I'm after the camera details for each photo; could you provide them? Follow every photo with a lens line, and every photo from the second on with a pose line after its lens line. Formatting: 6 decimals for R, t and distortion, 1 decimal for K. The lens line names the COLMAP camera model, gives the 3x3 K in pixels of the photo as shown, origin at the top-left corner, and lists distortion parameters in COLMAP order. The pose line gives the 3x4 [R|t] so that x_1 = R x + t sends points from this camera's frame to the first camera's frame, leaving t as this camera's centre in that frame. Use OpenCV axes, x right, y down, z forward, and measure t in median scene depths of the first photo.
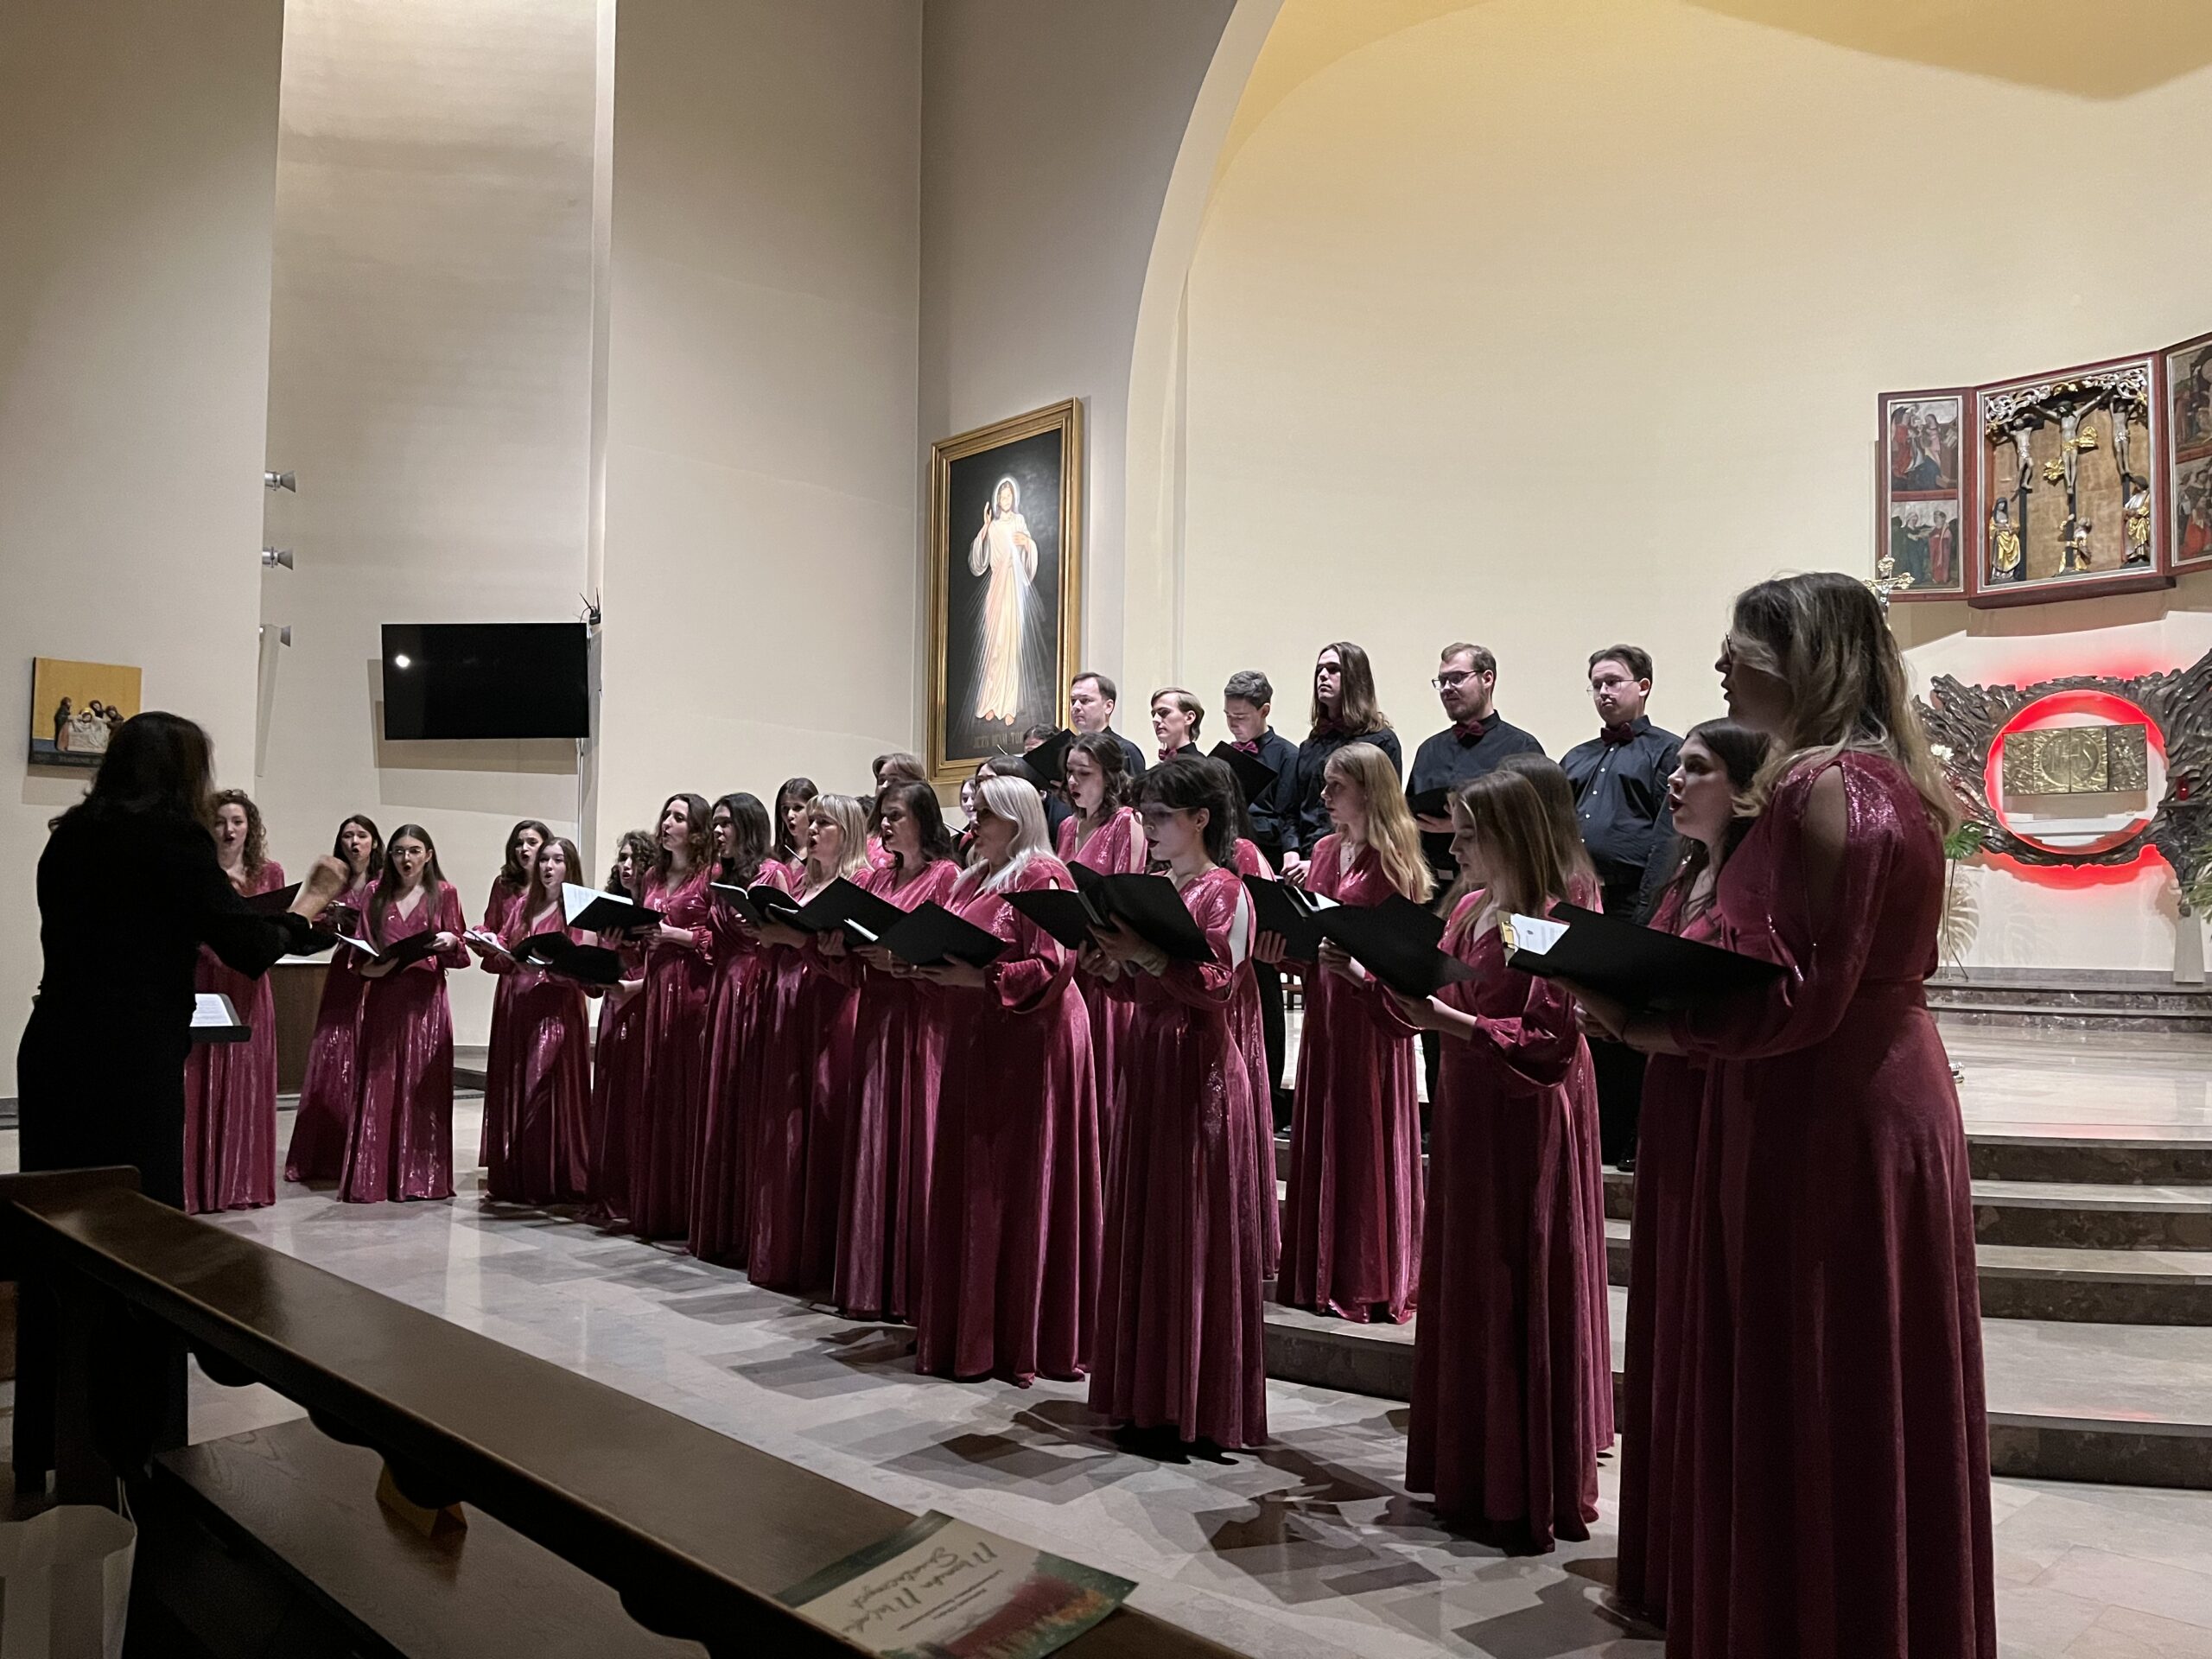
lens RADIAL K [[1678.6, 0, 1105.1], [0, 1678.6, 842.3], [0, 0, 1]] dist [0.063379, -0.088536]
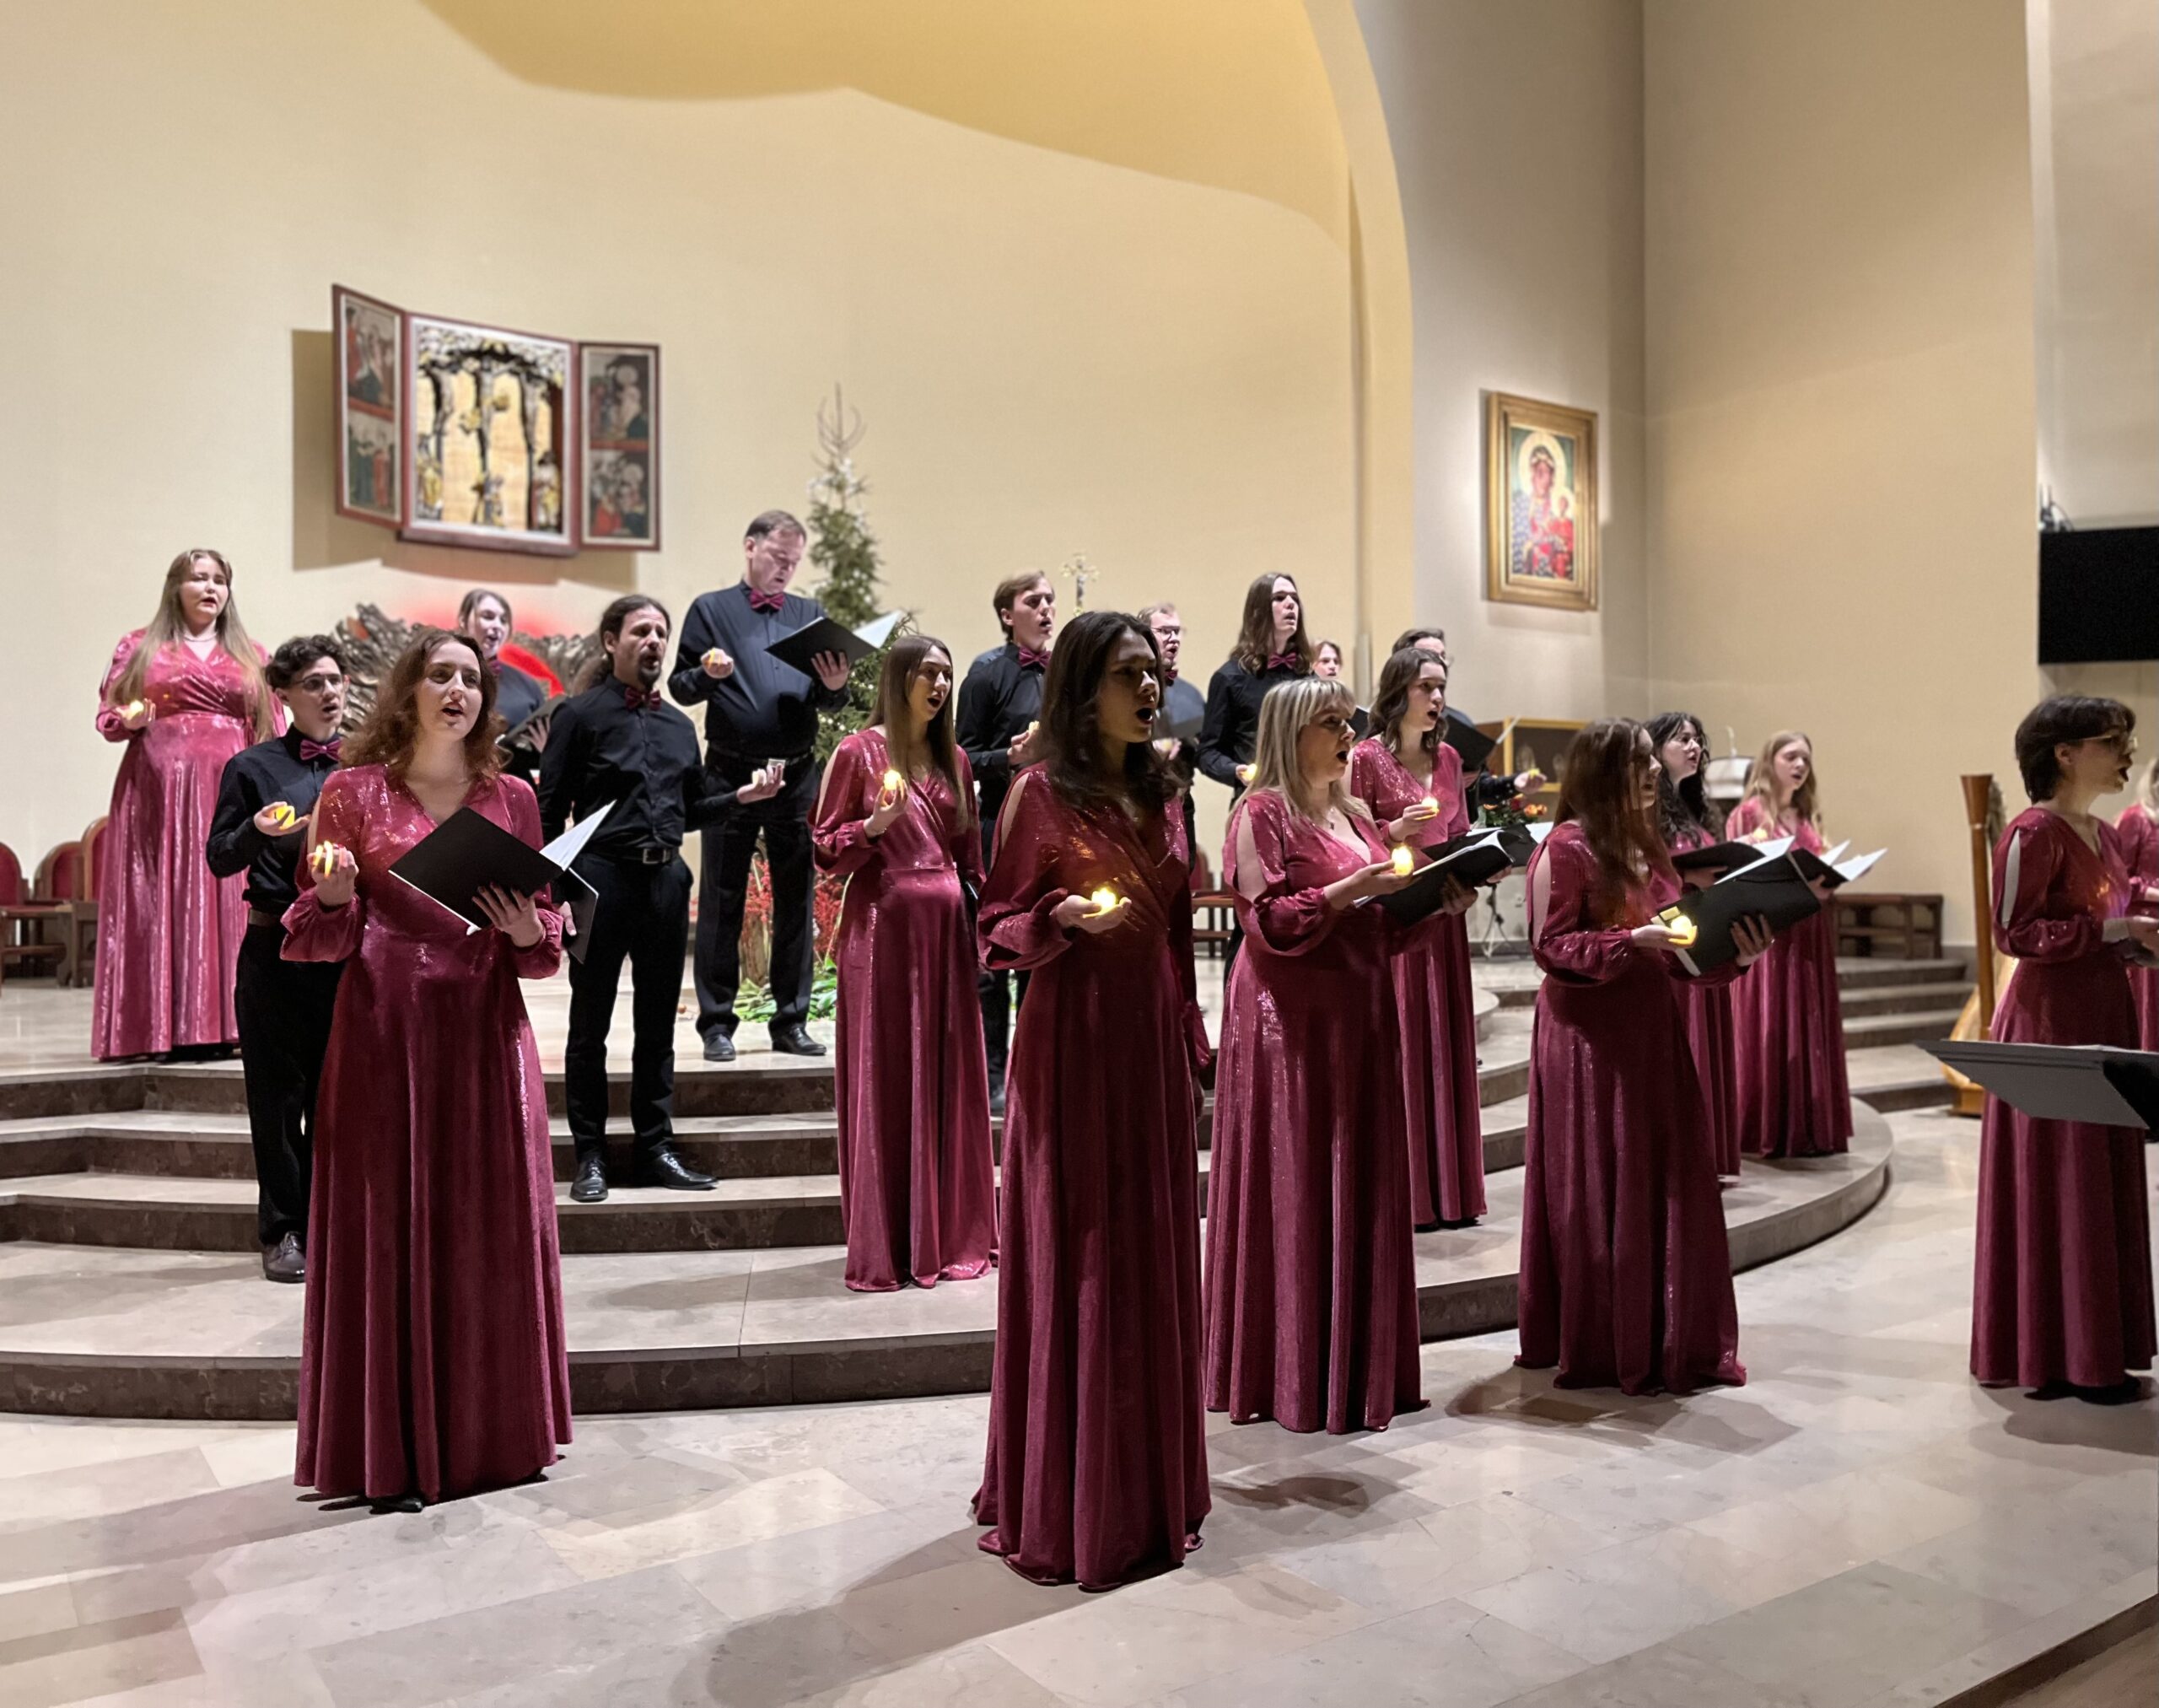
lens RADIAL K [[1714.7, 0, 1042.0], [0, 1714.7, 848.5], [0, 0, 1]] dist [0.035048, -0.051697]
pose [[0.196312, 0.002575, 0.980538, -0.396477], [-0.041819, 0.999109, 0.005749, 0.018323], [-0.979649, -0.042134, 0.196245, 0.454451]]
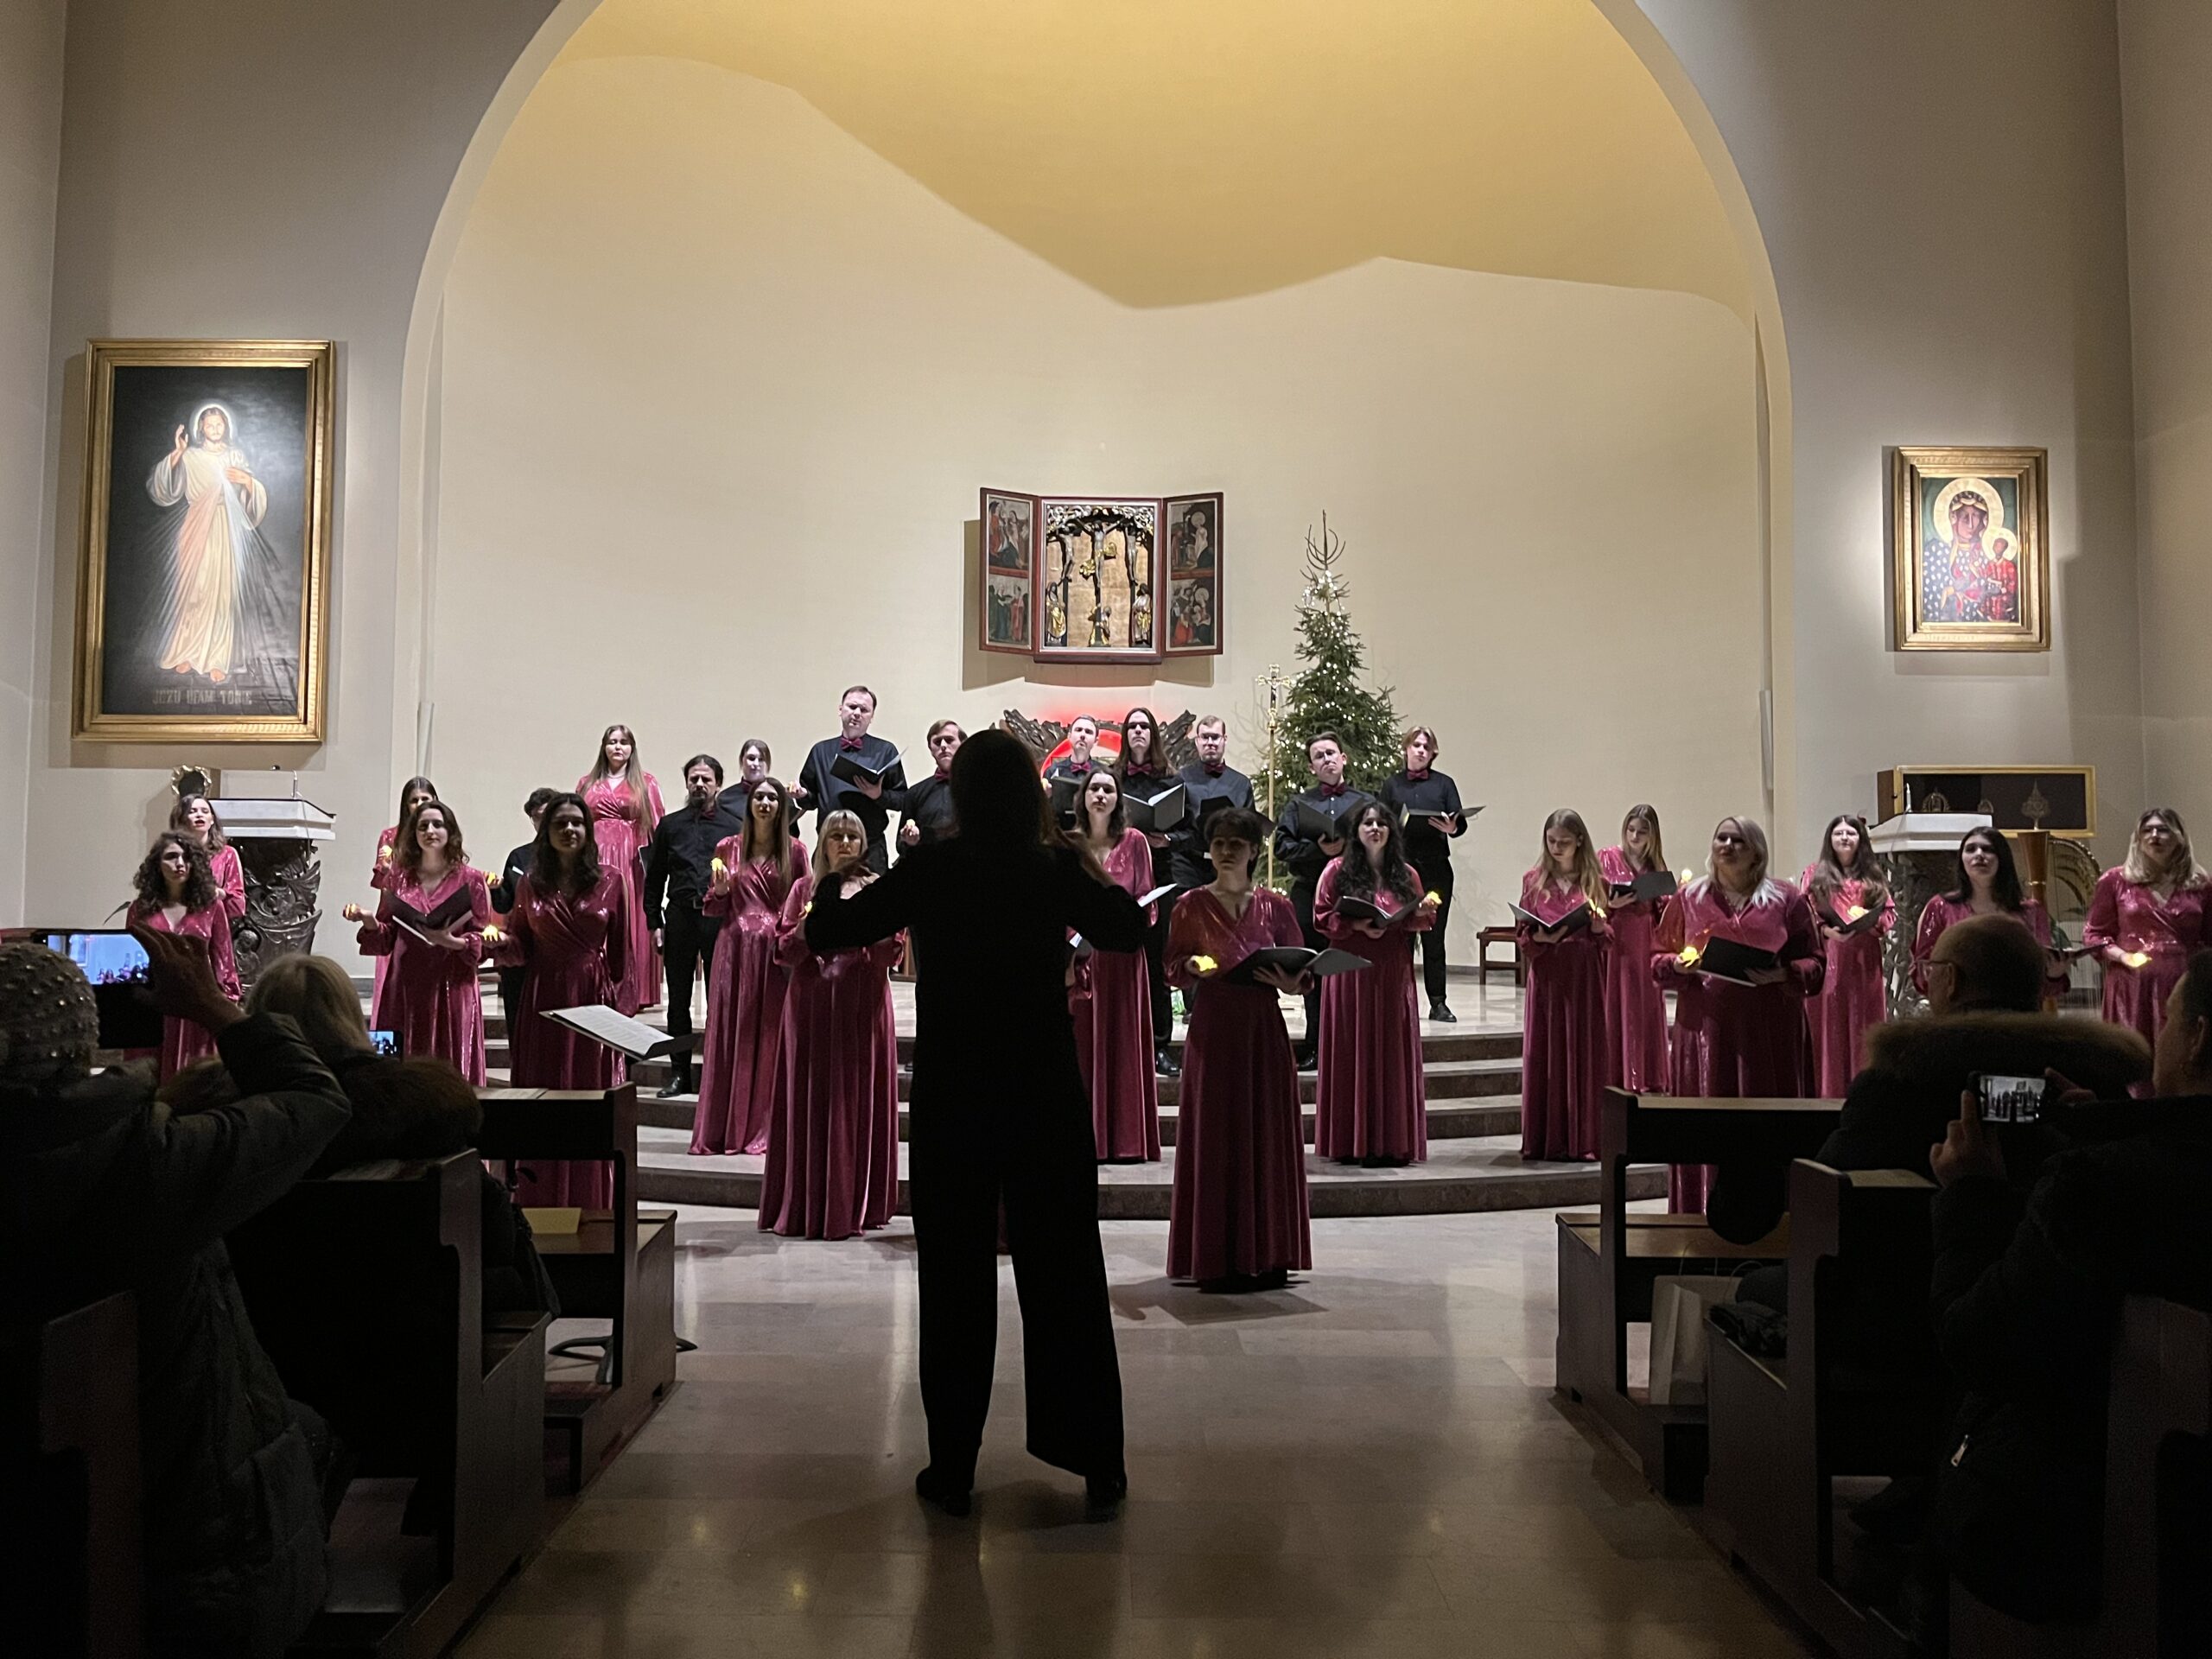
lens RADIAL K [[1678.6, 0, 1107.9], [0, 1678.6, 826.3], [0, 0, 1]] dist [0.063379, -0.088536]
pose [[0.694221, 0.025003, 0.719328, -0.411228], [-0.034780, 0.999394, -0.001172, -0.009397], [-0.718921, -0.024205, 0.694670, 0.036657]]
